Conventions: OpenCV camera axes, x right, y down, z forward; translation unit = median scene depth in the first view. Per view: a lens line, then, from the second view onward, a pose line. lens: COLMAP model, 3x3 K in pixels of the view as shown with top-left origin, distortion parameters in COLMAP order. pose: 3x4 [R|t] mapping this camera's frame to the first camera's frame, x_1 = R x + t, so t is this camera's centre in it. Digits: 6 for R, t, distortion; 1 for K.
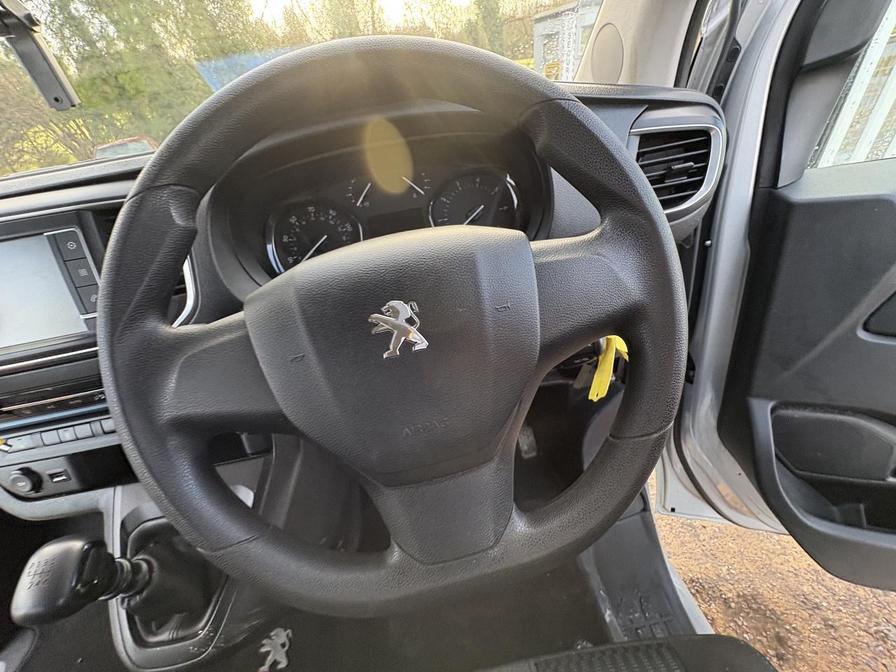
lens RADIAL K [[365.2, 0, 450.7], [0, 365.2, 340.6], [0, 0, 1]] dist [0.003405, 0.000693]
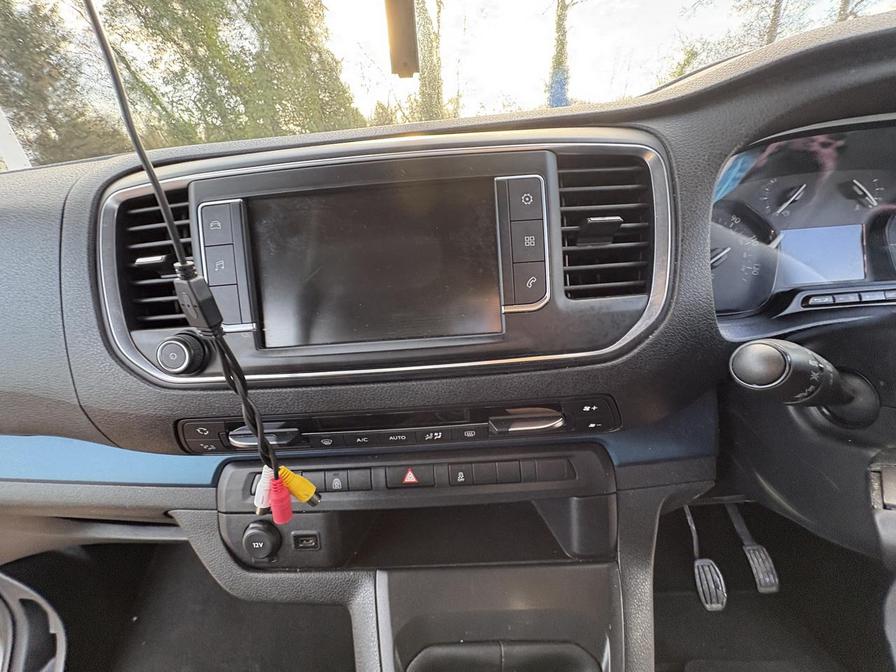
lens RADIAL K [[365.2, 0, 450.7], [0, 365.2, 339.6], [0, 0, 1]] dist [0.003405, 0.000693]
pose [[0.986384, 0.126383, -0.105235, -0.770717], [-0.142550, 0.976131, -0.163852, 0.077282], [0.082015, 0.176622, 0.980856, 0.289915]]
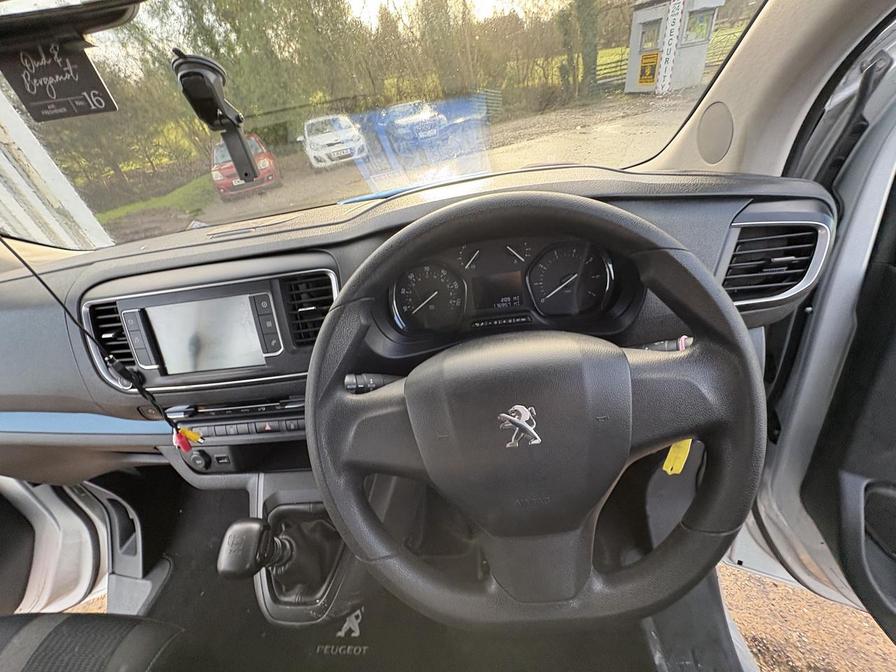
lens RADIAL K [[365.2, 0, 449.9], [0, 365.2, 341.7], [0, 0, 1]] dist [0.003405, 0.000693]
pose [[0.982331, 0.095792, -0.160777, -0.094123], [-0.093518, 0.995382, 0.021668, -0.155788], [0.162110, -0.006249, 0.986753, -0.159291]]
